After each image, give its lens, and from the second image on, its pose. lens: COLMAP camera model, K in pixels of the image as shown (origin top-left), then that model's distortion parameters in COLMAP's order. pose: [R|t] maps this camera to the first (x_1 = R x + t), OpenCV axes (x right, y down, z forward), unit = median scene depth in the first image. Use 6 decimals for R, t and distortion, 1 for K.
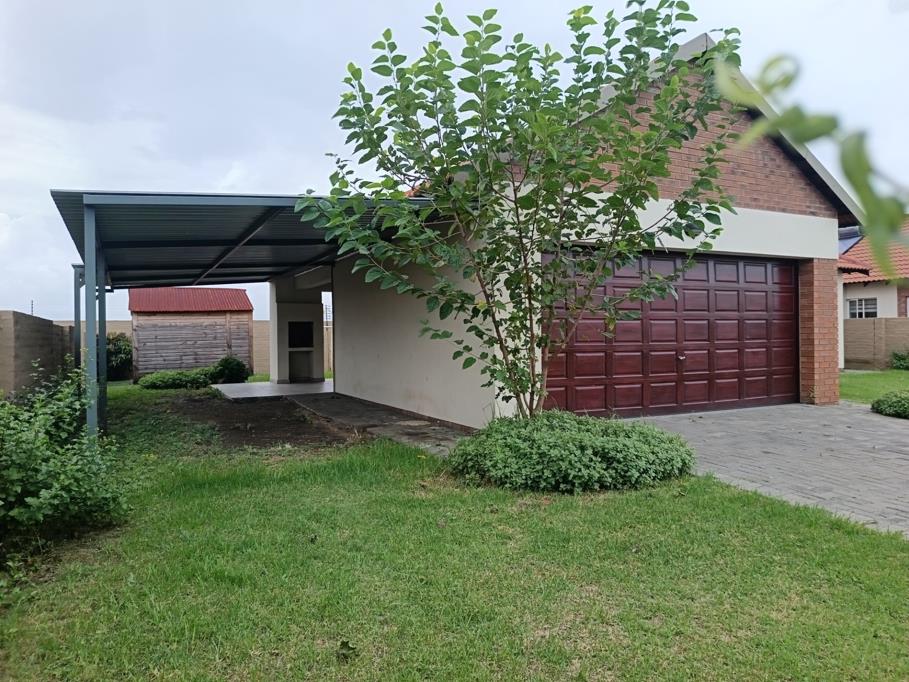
lens RADIAL K [[638.3, 0, 454.5], [0, 638.3, 341.0], [0, 0, 1]] dist [0.008384, 0.002614]
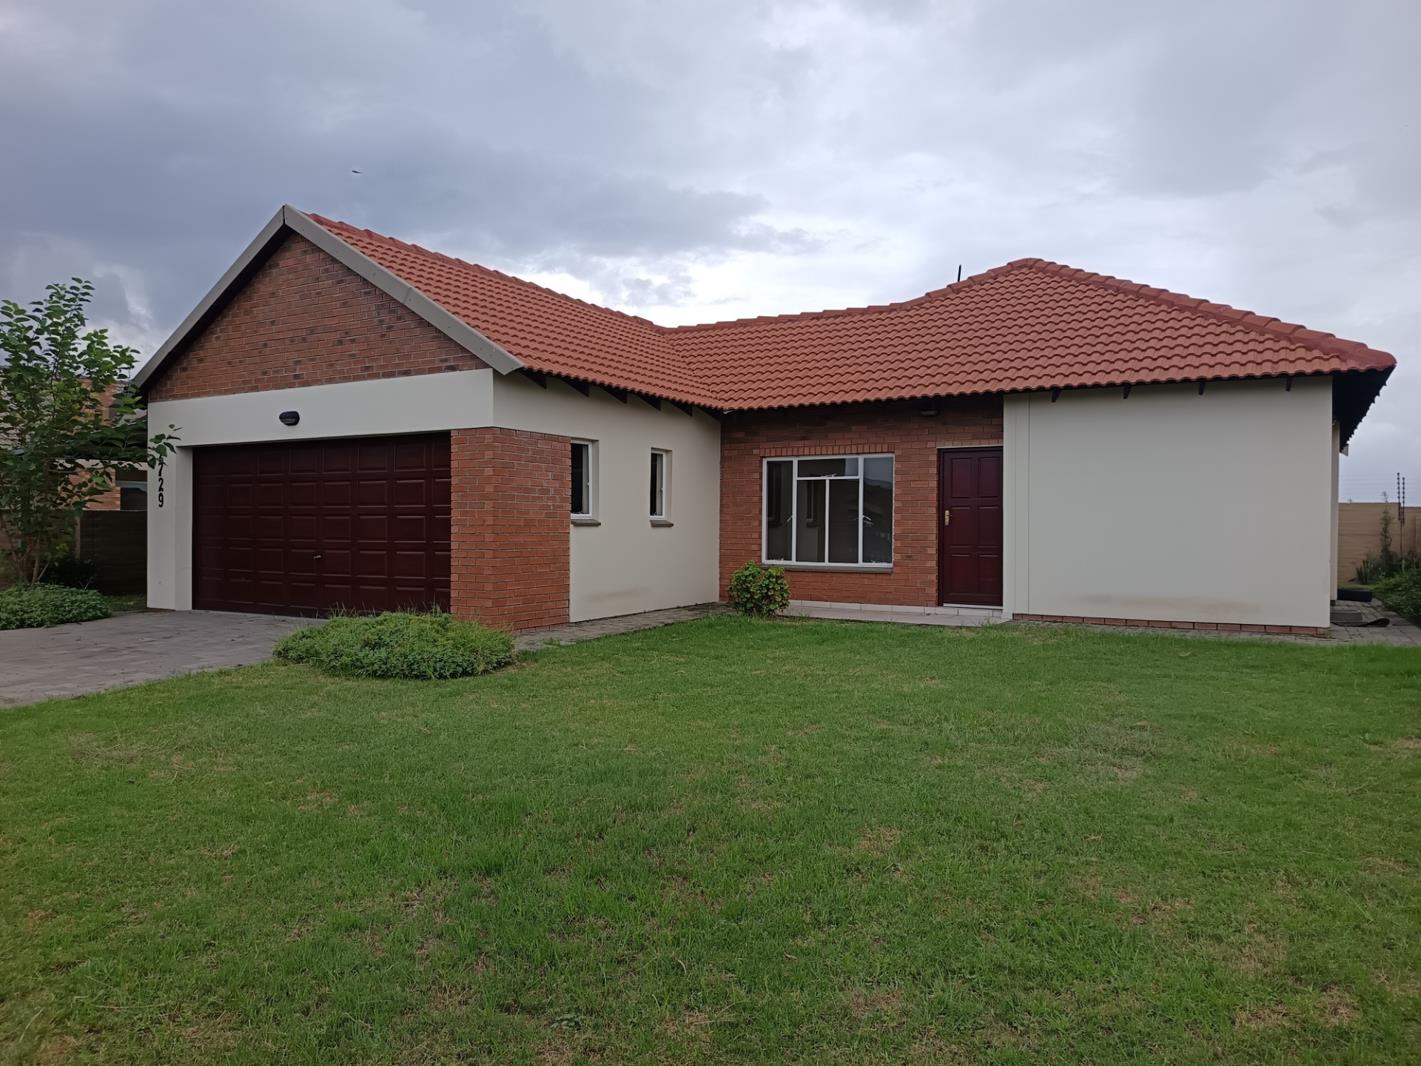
lens RADIAL K [[997.8, 0, 710.5], [0, 997.8, 533.0], [0, 0, 1]] dist [0.008384, 0.002614]
pose [[0.554202, 0.019140, -0.832162, 1.733552], [-0.018000, 0.999777, 0.011008, -0.031494], [0.832187, 0.008878, 0.554423, 0.642748]]
